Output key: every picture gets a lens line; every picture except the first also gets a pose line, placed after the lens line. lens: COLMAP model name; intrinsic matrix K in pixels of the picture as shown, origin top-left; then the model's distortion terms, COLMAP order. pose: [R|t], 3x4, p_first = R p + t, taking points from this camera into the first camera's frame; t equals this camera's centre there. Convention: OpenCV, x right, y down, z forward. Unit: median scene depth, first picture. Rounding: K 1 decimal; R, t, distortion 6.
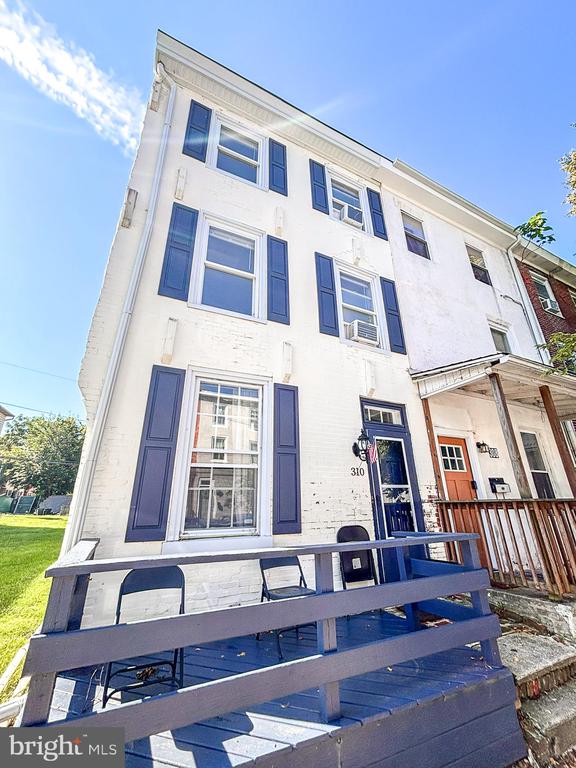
lens RADIAL K [[315.1, 0, 288.0], [0, 315.1, 384.0], [0, 0, 1]] dist [-0.001611, -0.000833]
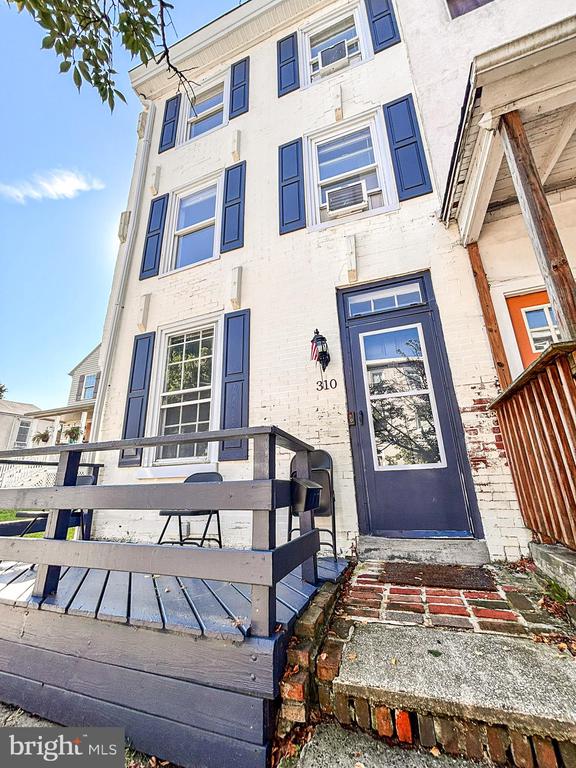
lens RADIAL K [[315.1, 0, 288.0], [0, 315.1, 384.0], [0, 0, 1]] dist [0.007288, -0.000123]
pose [[0.694844, -0.221936, -0.684058, 0.629728], [0.272133, 0.961602, -0.035559, 0.258994], [0.665684, -0.161447, 0.728560, 0.357354]]
